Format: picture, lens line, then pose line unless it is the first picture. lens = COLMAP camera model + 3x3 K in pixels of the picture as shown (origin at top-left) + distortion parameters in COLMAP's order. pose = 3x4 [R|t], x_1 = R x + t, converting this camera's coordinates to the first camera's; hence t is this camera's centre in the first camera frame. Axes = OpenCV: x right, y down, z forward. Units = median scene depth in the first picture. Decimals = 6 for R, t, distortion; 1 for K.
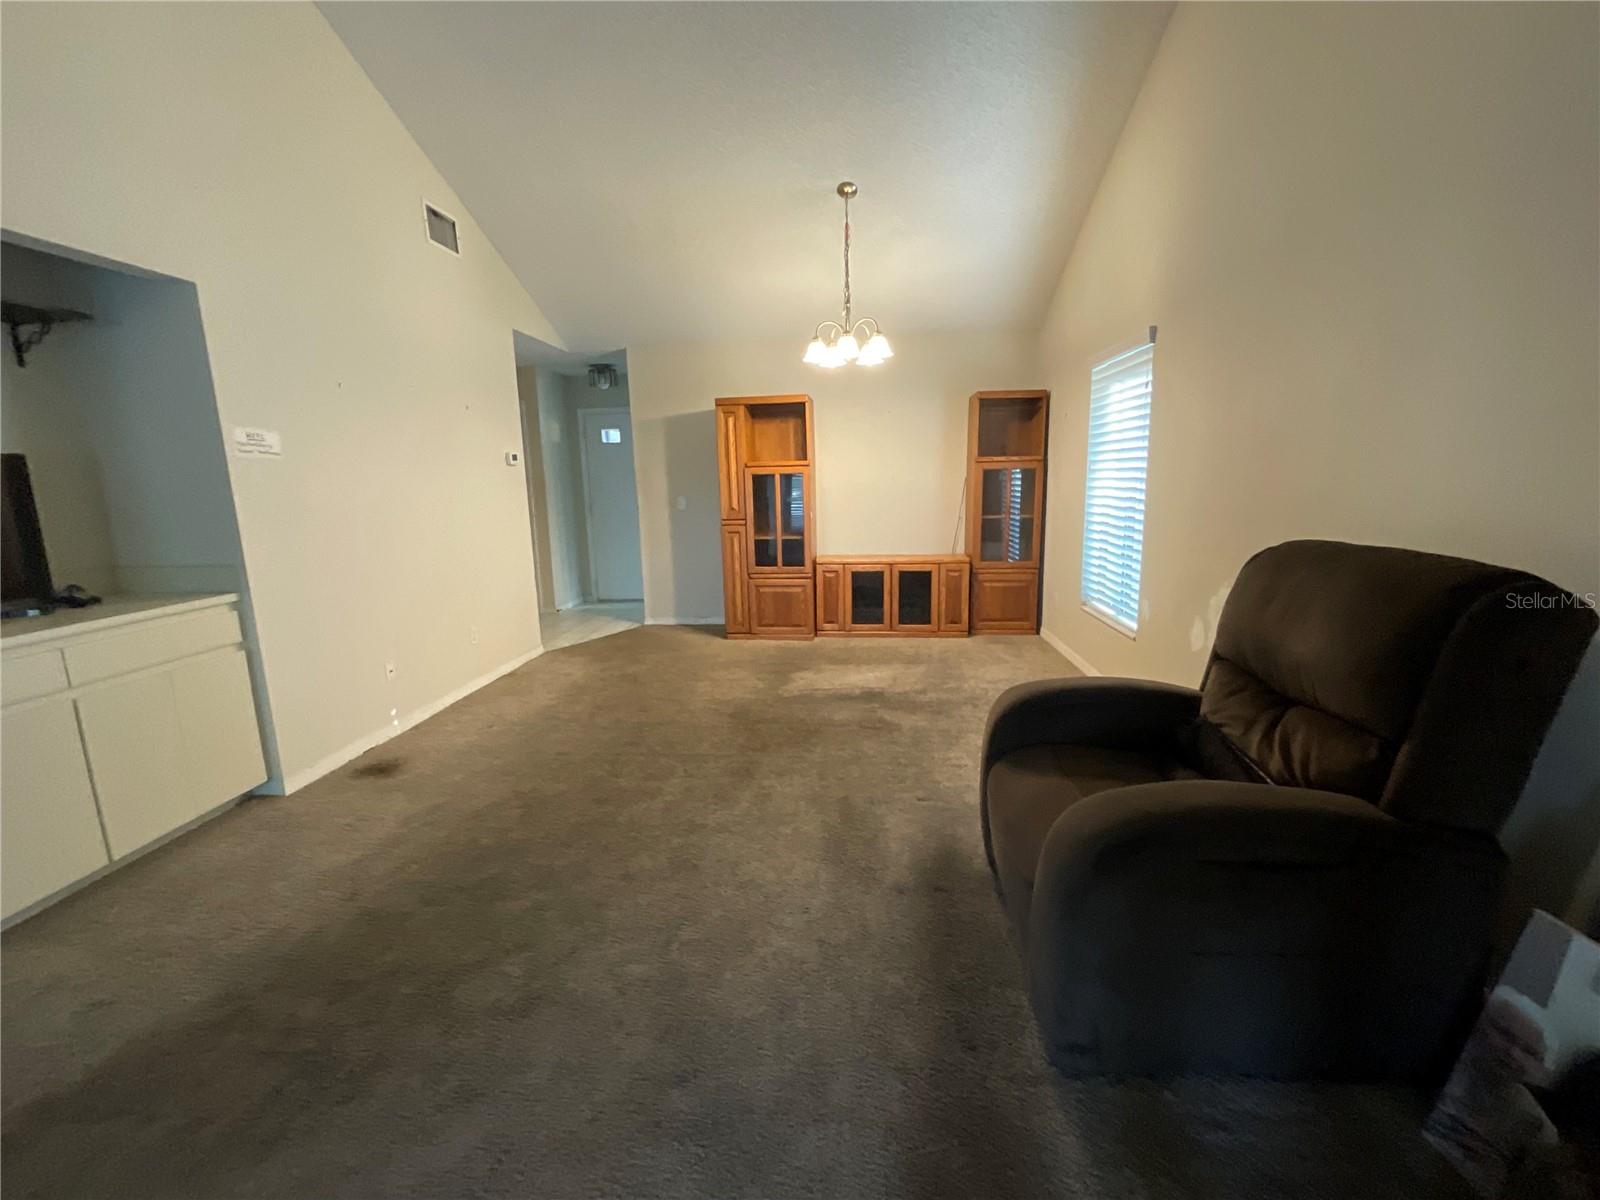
lens RADIAL K [[673.5, 0, 800.0], [0, 673.5, 600.0], [0, 0, 1]] dist [-0.000318, 0.000114]
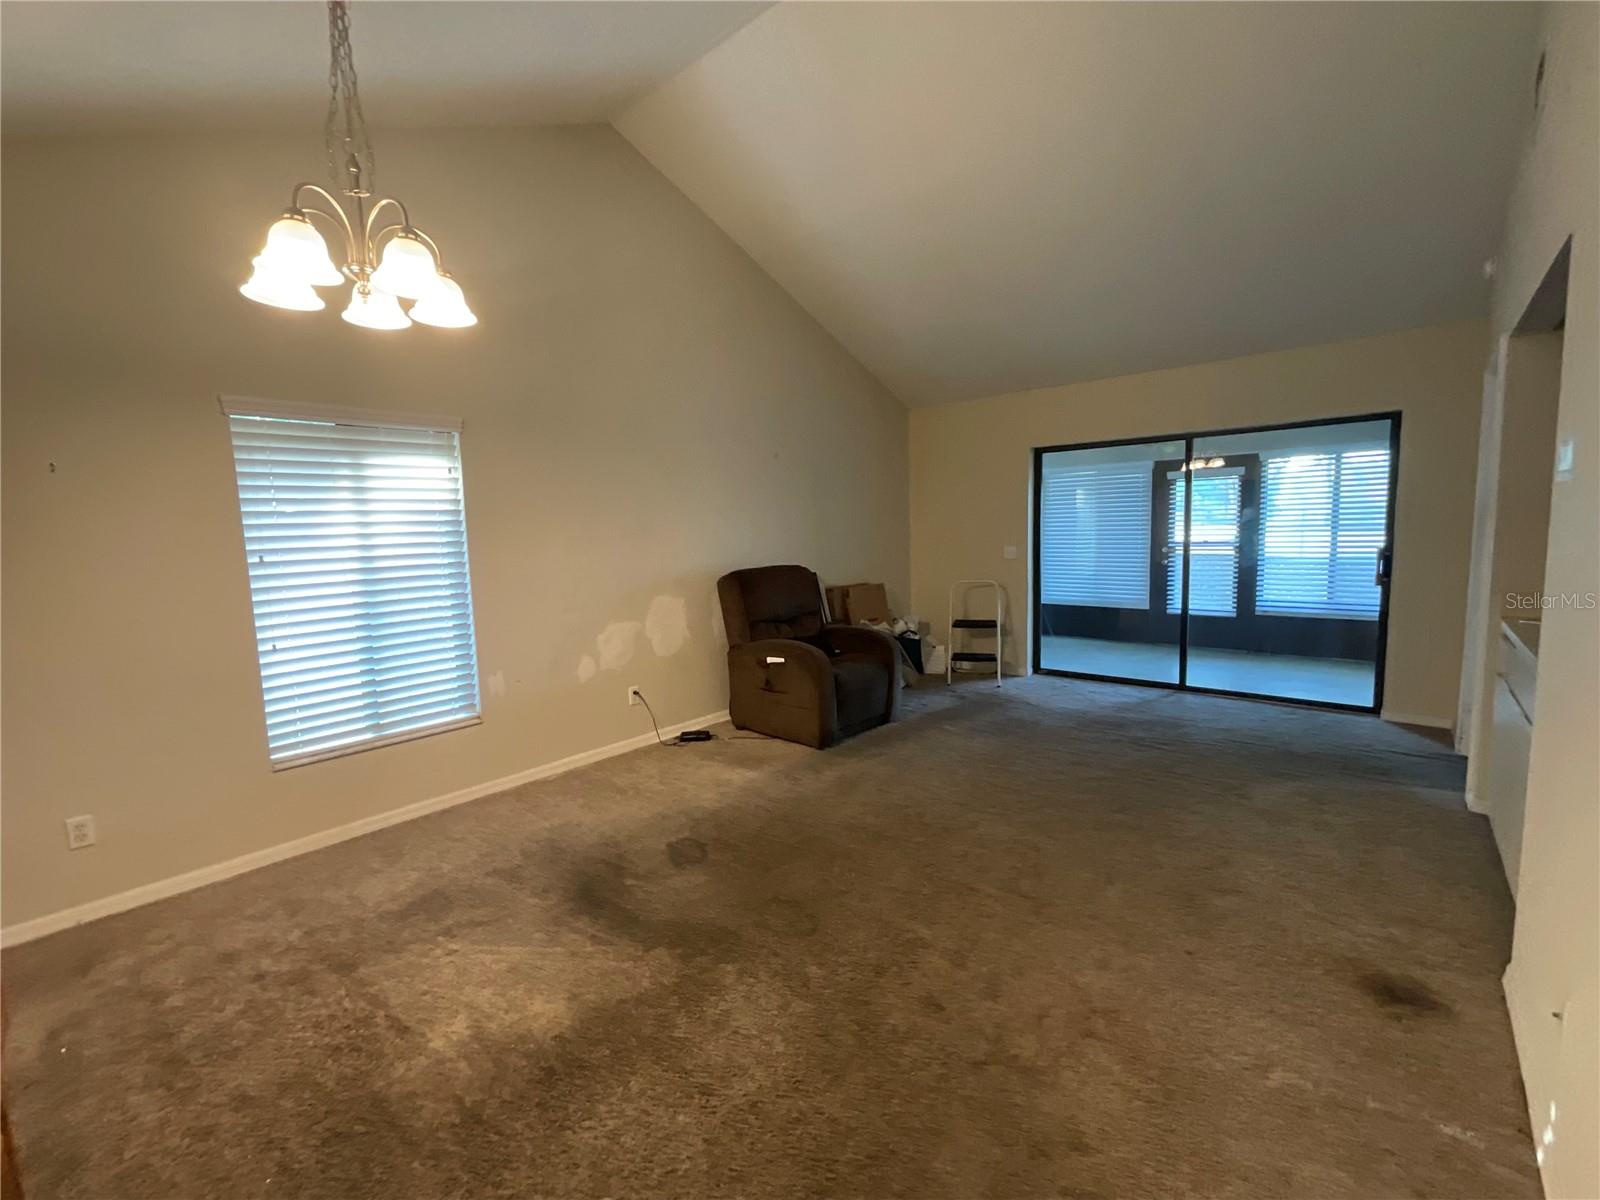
lens RADIAL K [[673.5, 0, 800.0], [0, 673.5, 600.0], [0, 0, 1]] dist [-0.000318, 0.000114]
pose [[-0.800839, -0.020328, 0.598535, -0.484103], [0.156017, 0.957832, 0.241281, -0.289000], [-0.578201, 0.286609, -0.763898, 1.484393]]
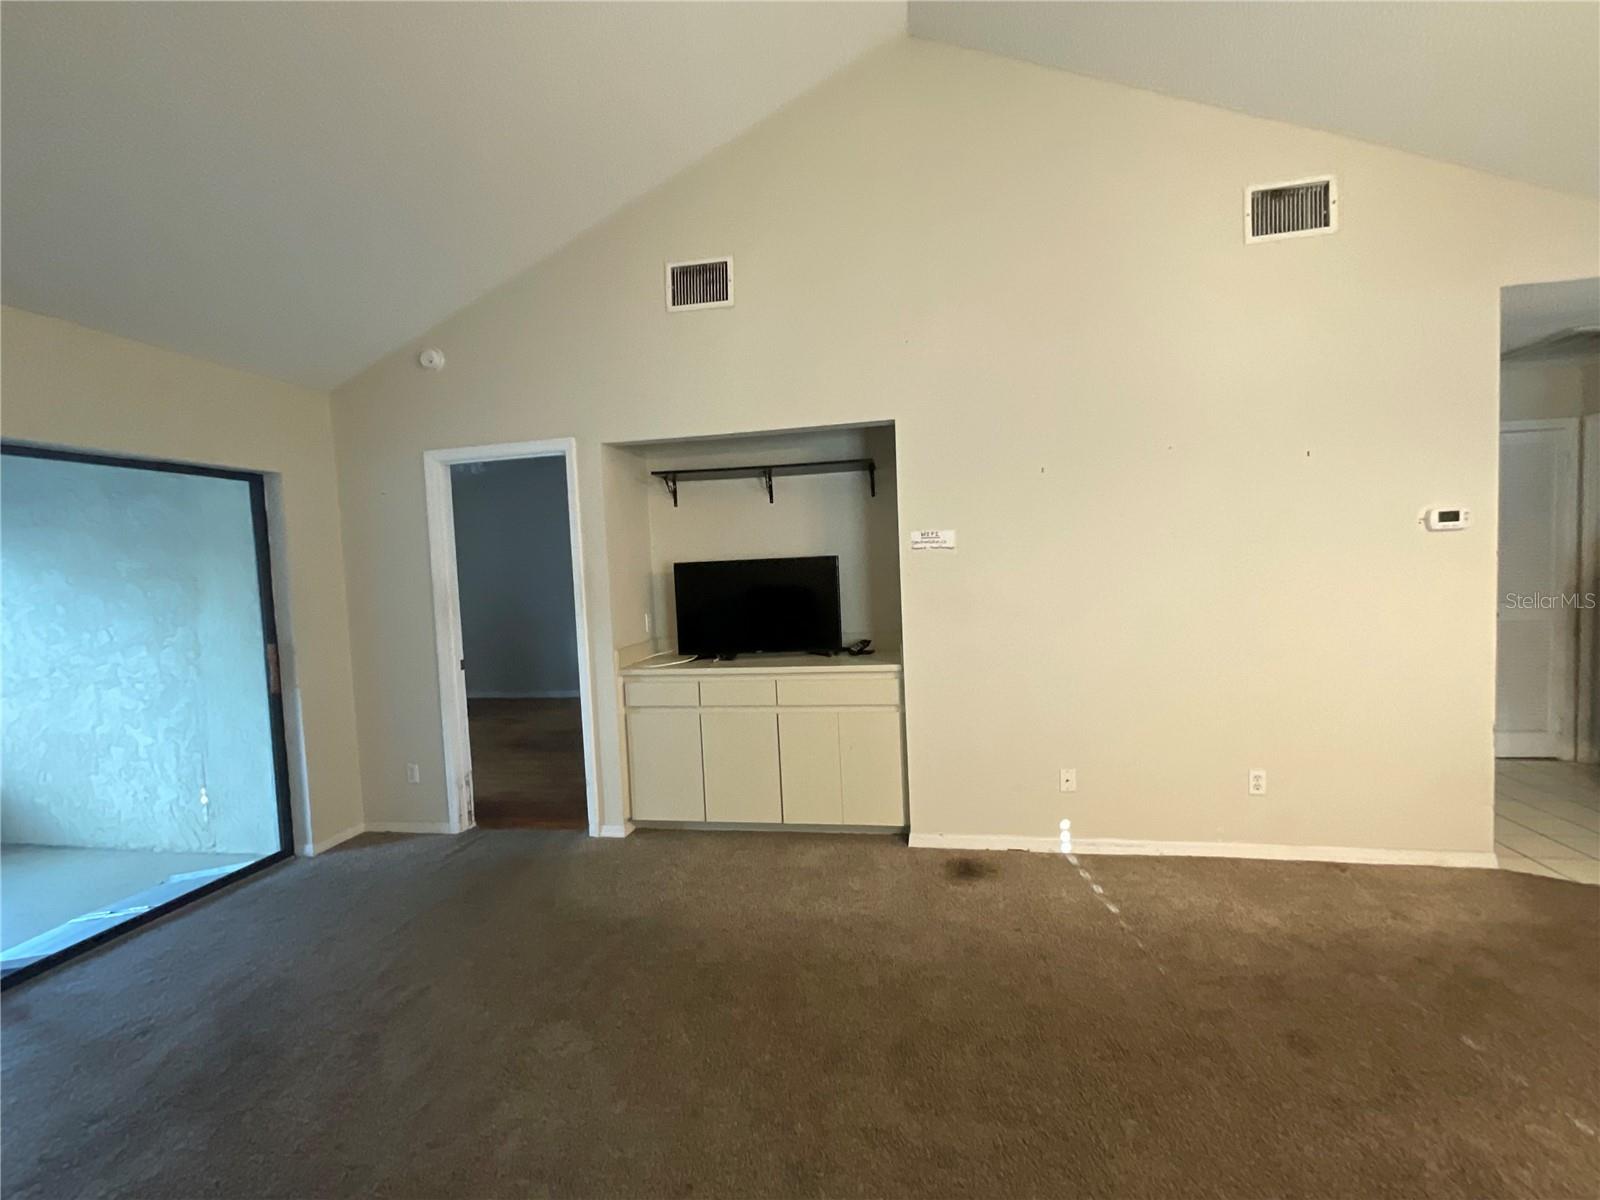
lens RADIAL K [[673.5, 0, 800.0], [0, 673.5, 600.0], [0, 0, 1]] dist [-0.000318, 0.000114]
pose [[-0.095249, 0.080391, -0.992202, 0.288690], [-0.134371, 0.986573, 0.092834, -0.165336], [0.986343, 0.142165, -0.083168, 0.702713]]
